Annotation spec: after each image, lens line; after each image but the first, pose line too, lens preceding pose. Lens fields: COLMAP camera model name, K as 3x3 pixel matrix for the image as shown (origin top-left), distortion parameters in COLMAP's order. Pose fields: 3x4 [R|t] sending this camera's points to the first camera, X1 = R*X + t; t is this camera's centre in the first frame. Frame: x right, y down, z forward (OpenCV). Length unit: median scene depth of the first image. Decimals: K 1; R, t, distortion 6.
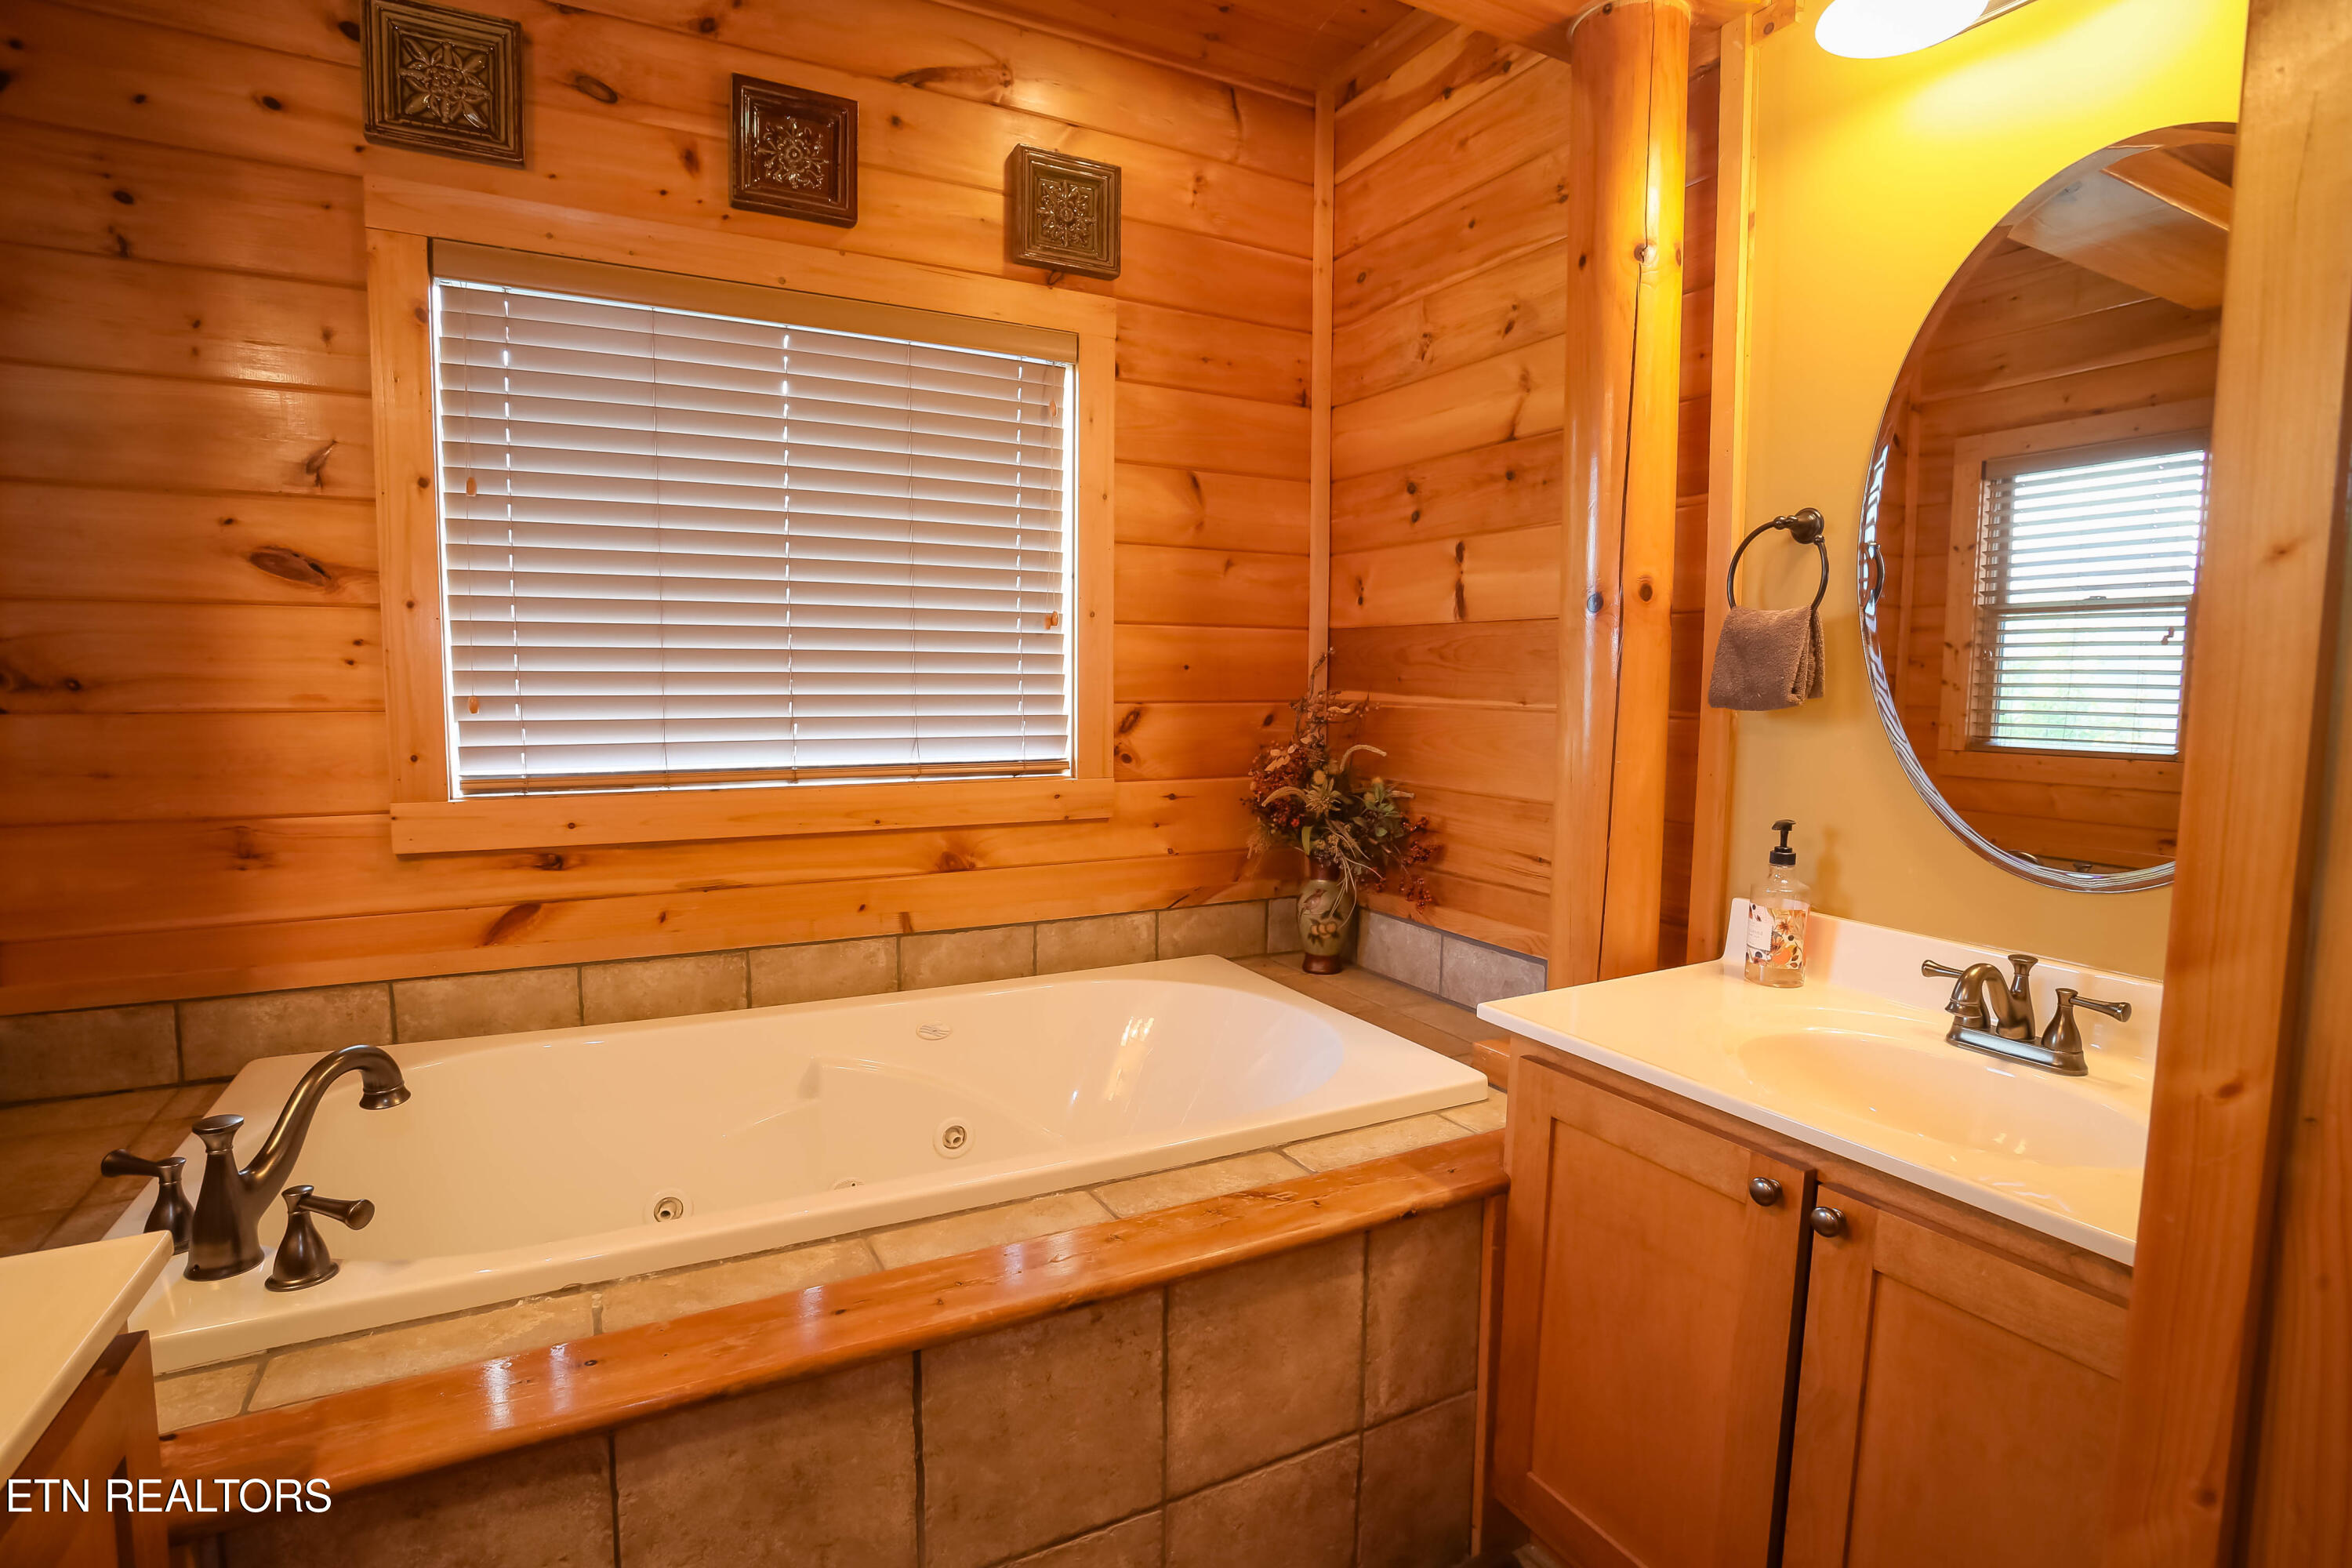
lens RADIAL K [[1154.7, 0, 1171.4], [0, 1154.7, 787.8], [0, 0, 1]] dist [-0.082665, 0.039093]
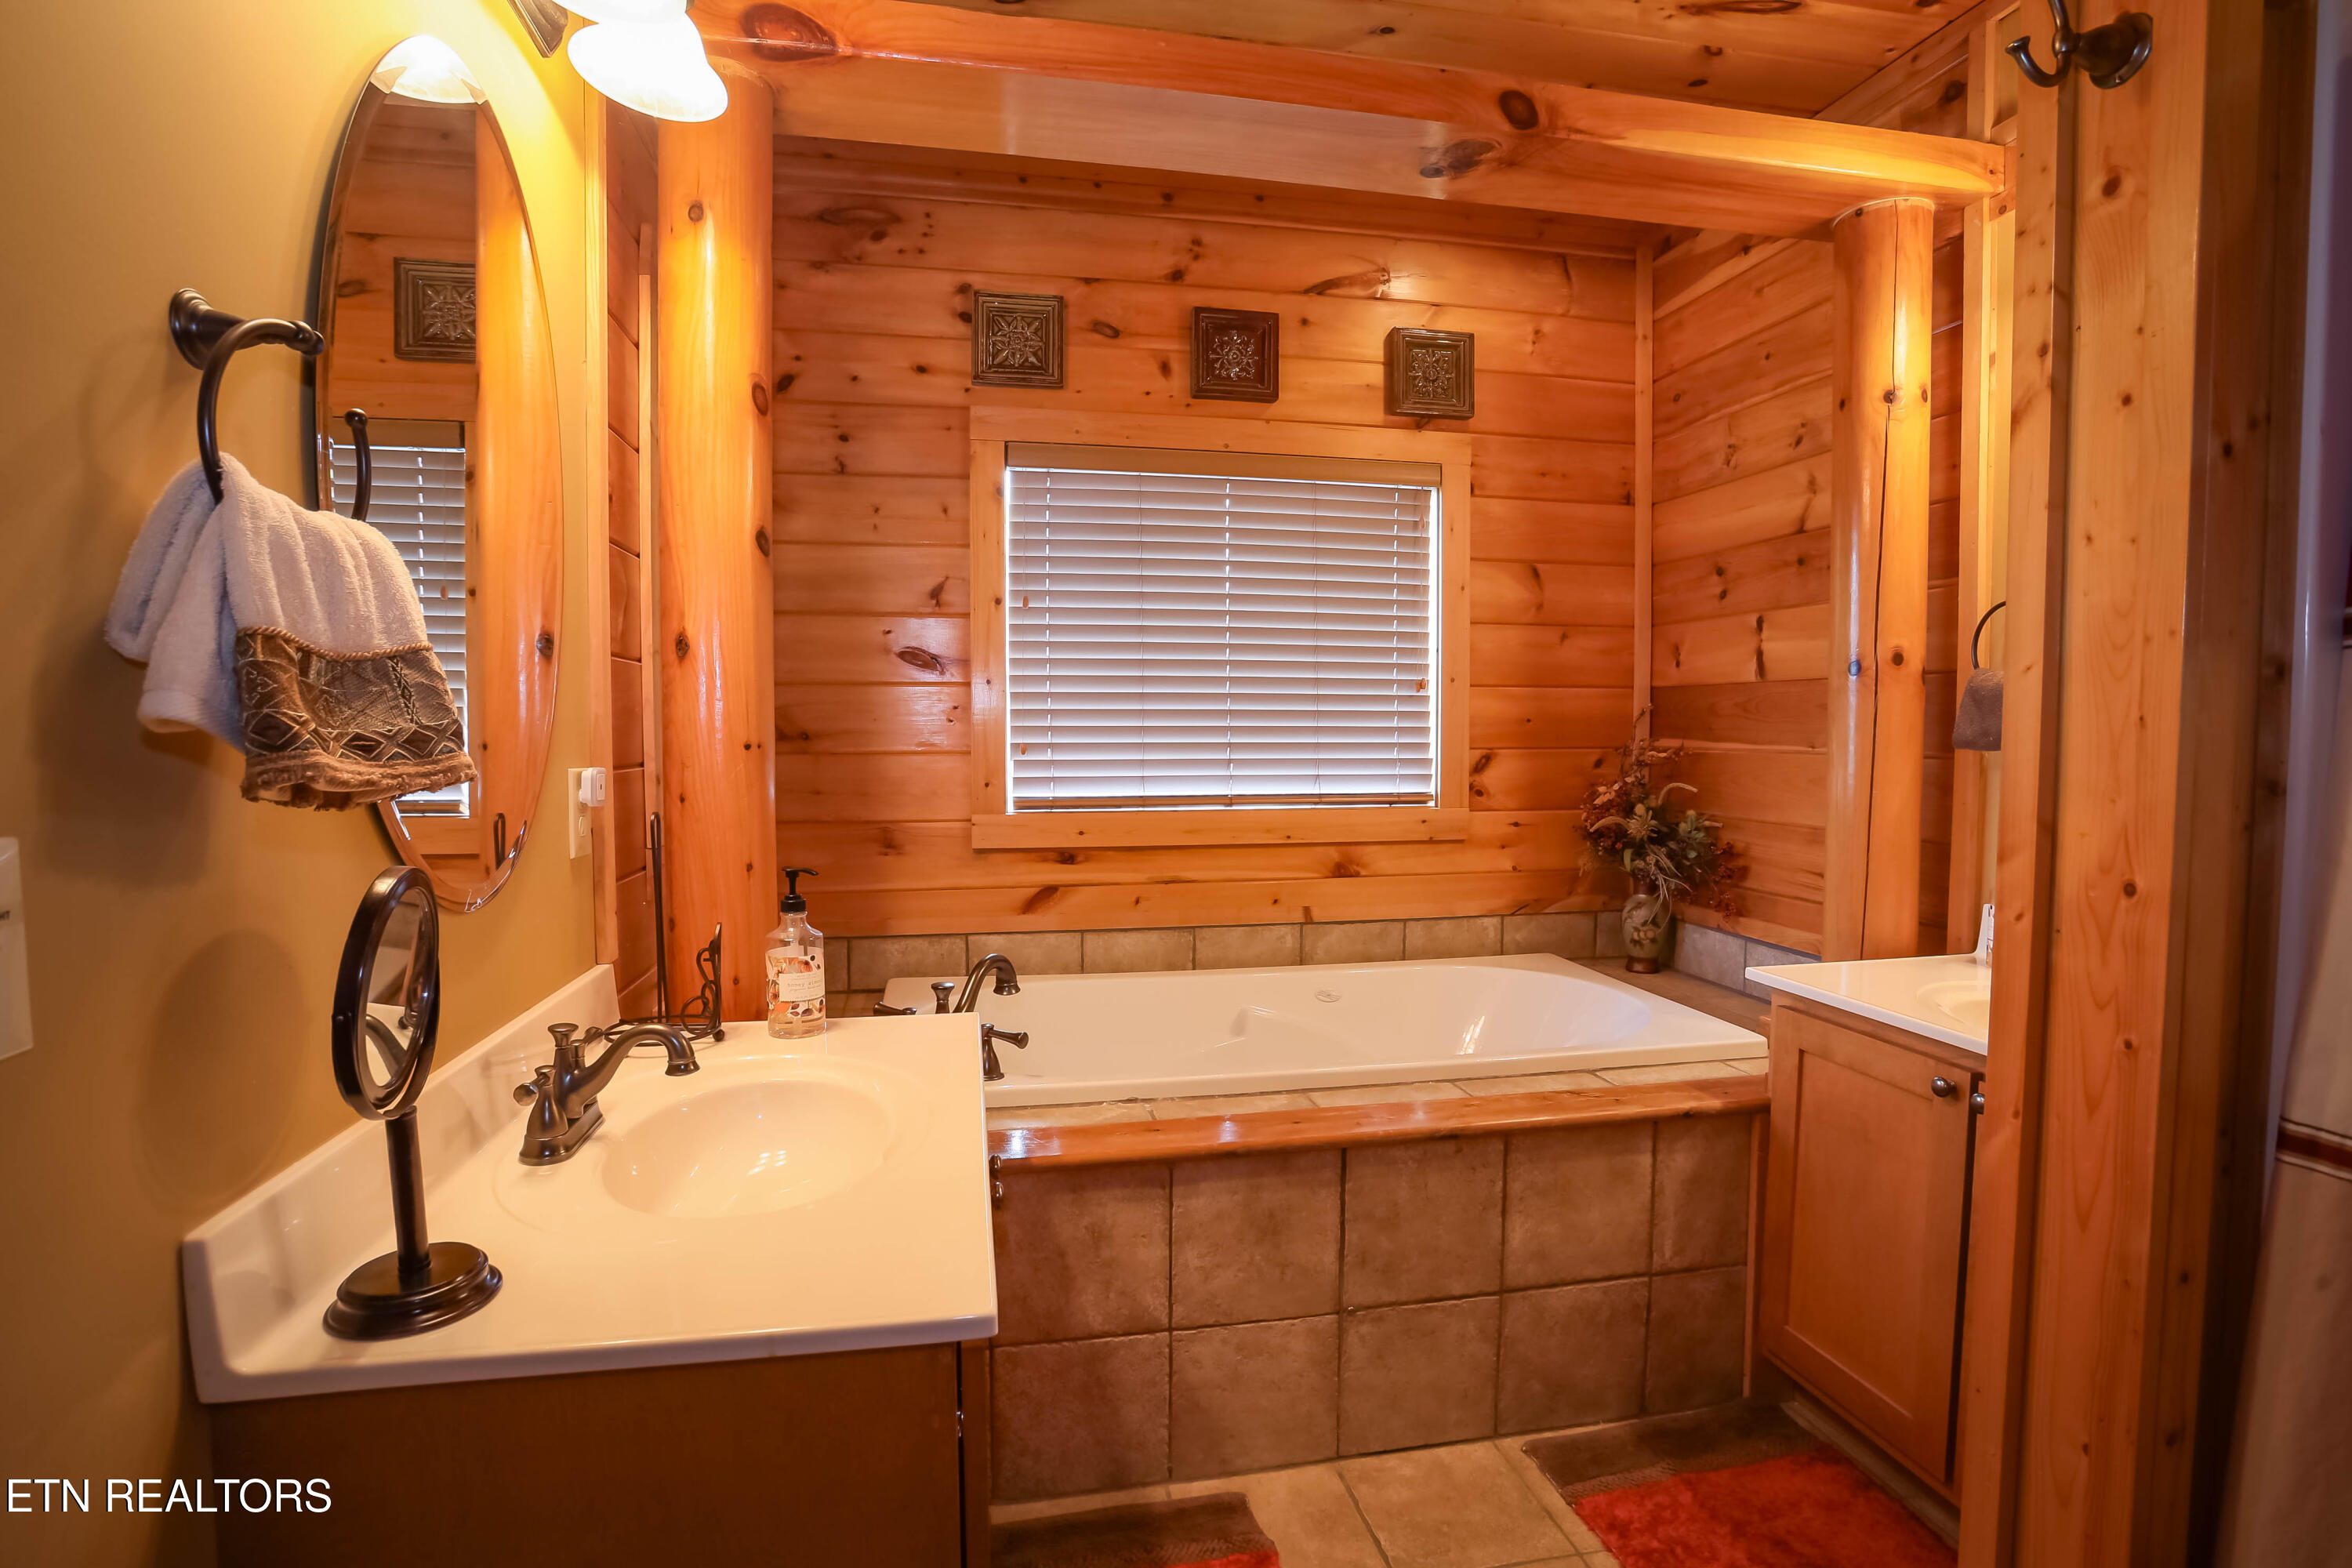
lens RADIAL K [[1165.6, 0, 1161.3], [0, 1165.6, 787.8], [0, 0, 1]] dist [-0.089708, 0.051206]
pose [[0.955713, 0.006383, -0.294230, 0.002111], [-0.019637, 0.998920, -0.042112, 0.037530], [0.293643, 0.046025, 0.954806, -0.399232]]
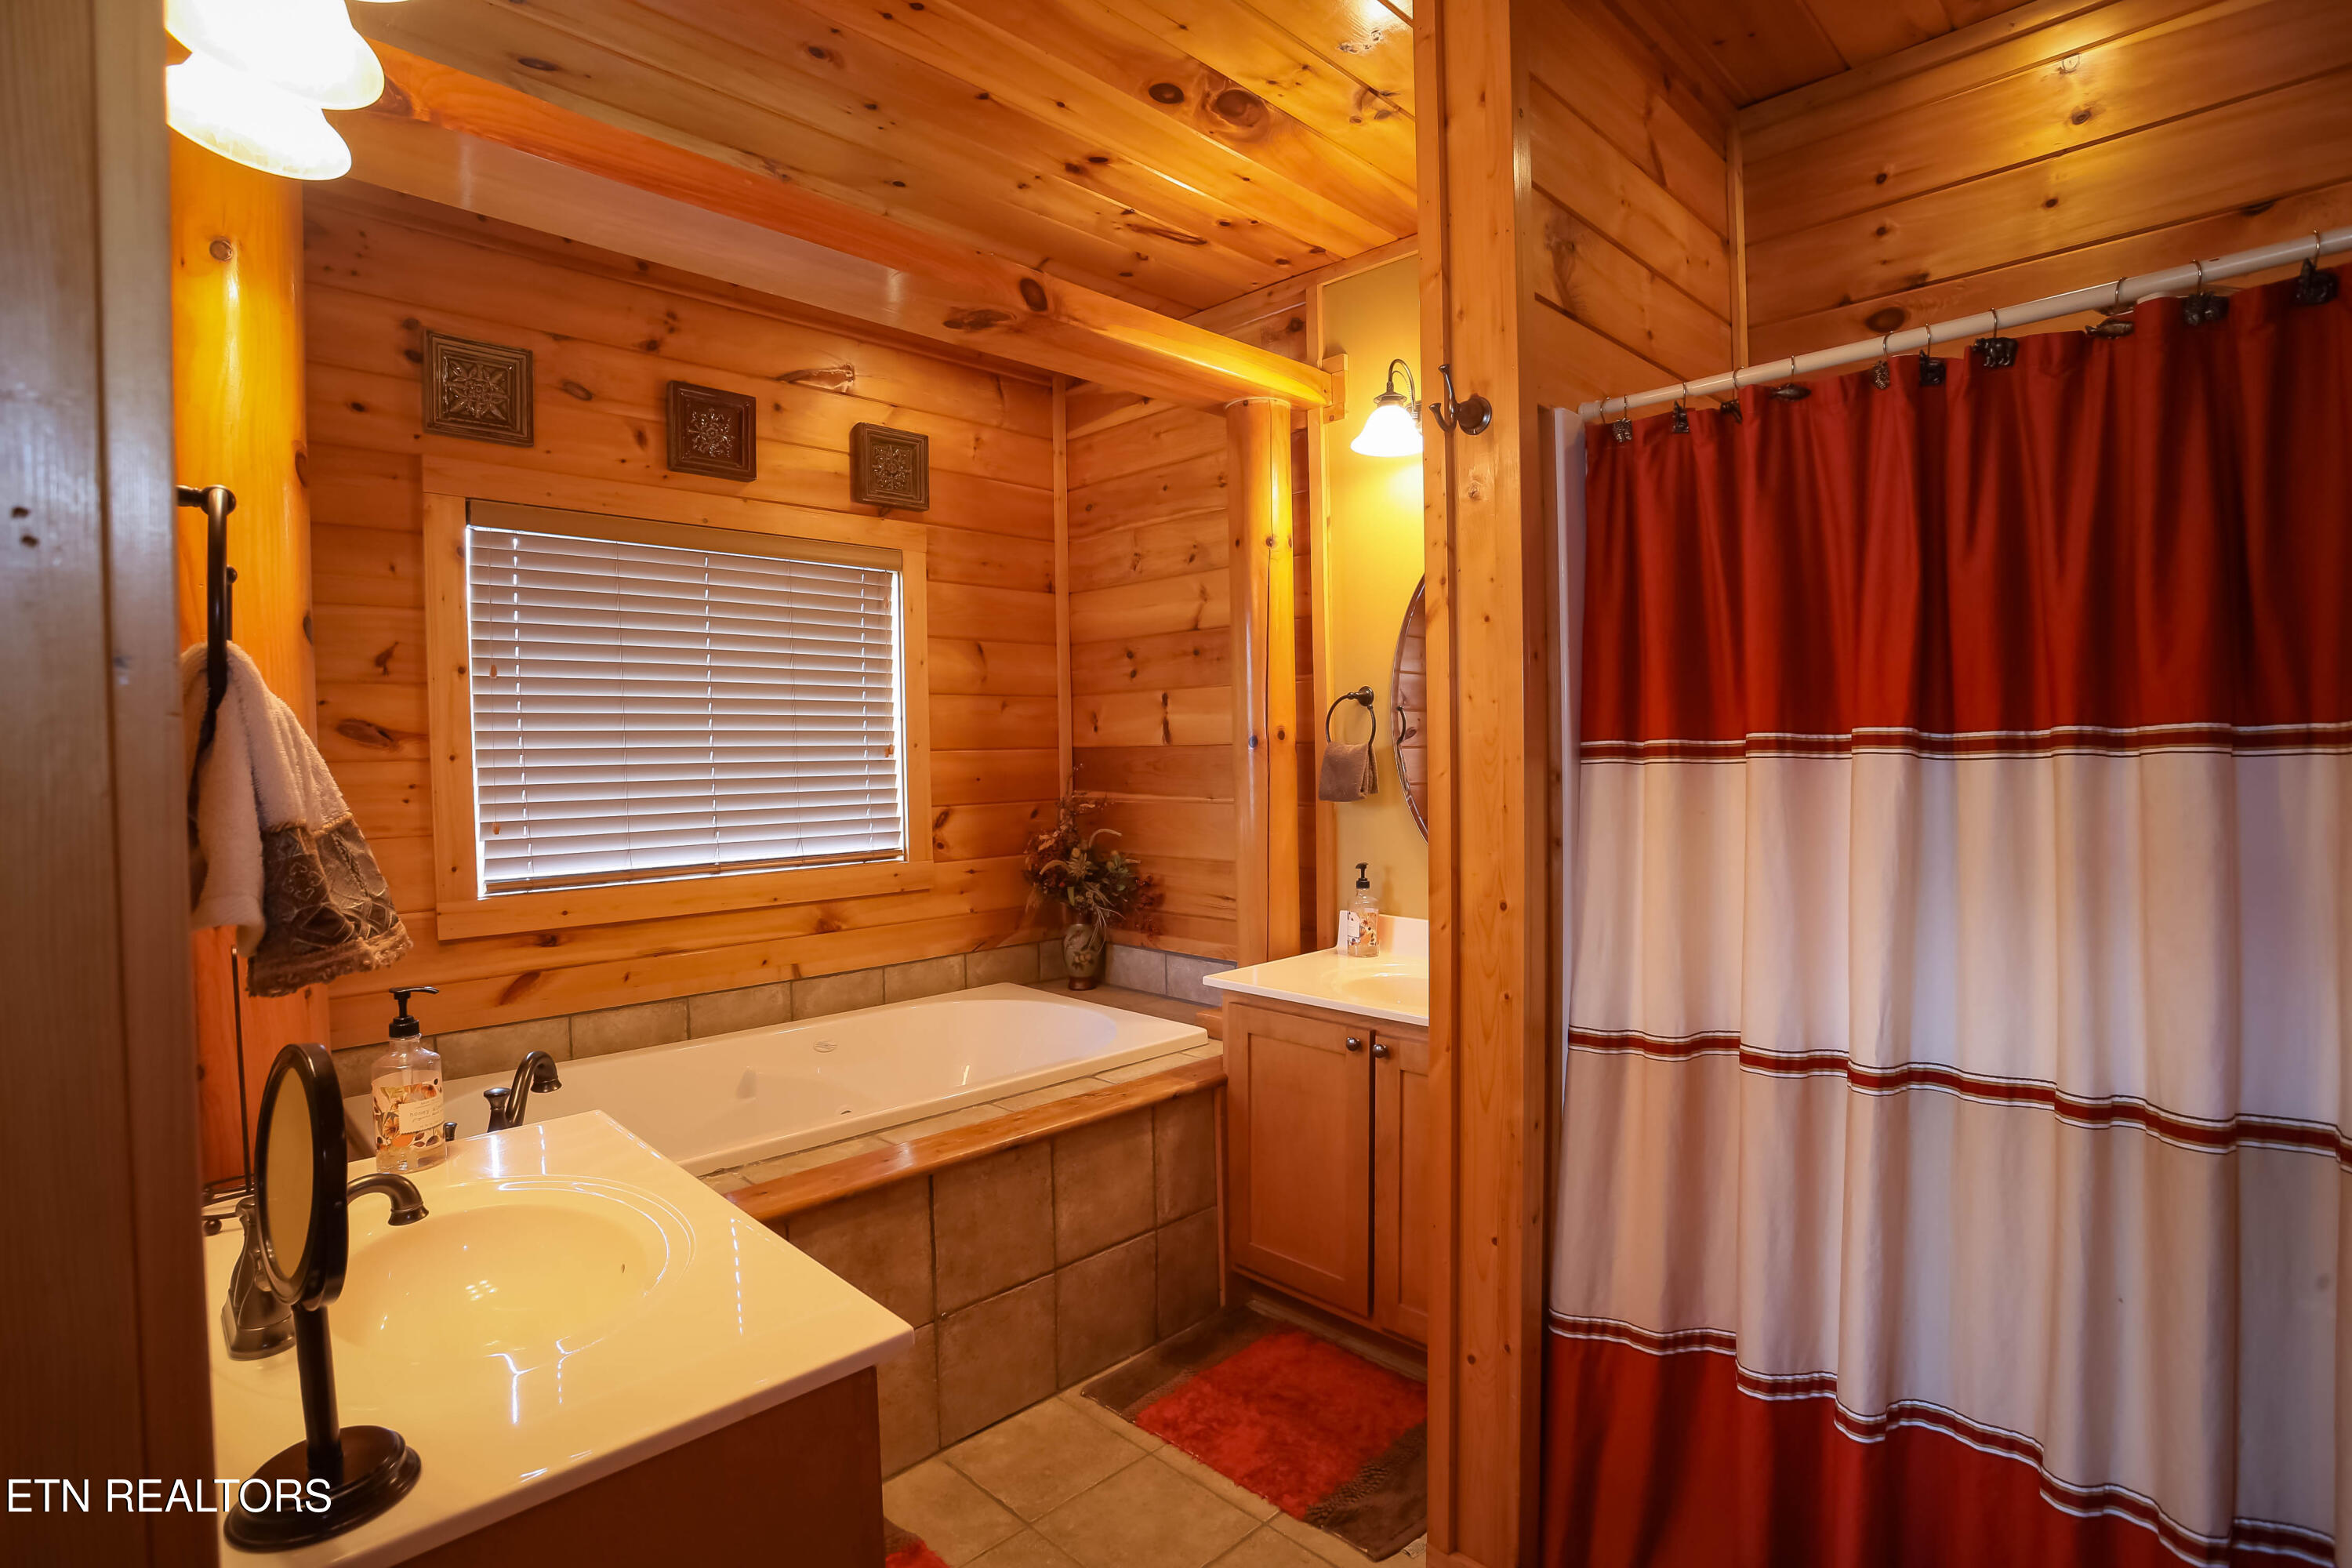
lens RADIAL K [[1169.5, 0, 1176.3], [0, 1169.5, 789.2], [0, 0, 1]] dist [-0.083857, 0.042935]
pose [[0.956684, -0.034156, 0.289117, -0.223130], [0.052523, 0.997048, -0.056007, 0.000467], [-0.286351, 0.068766, 0.955654, -0.573321]]
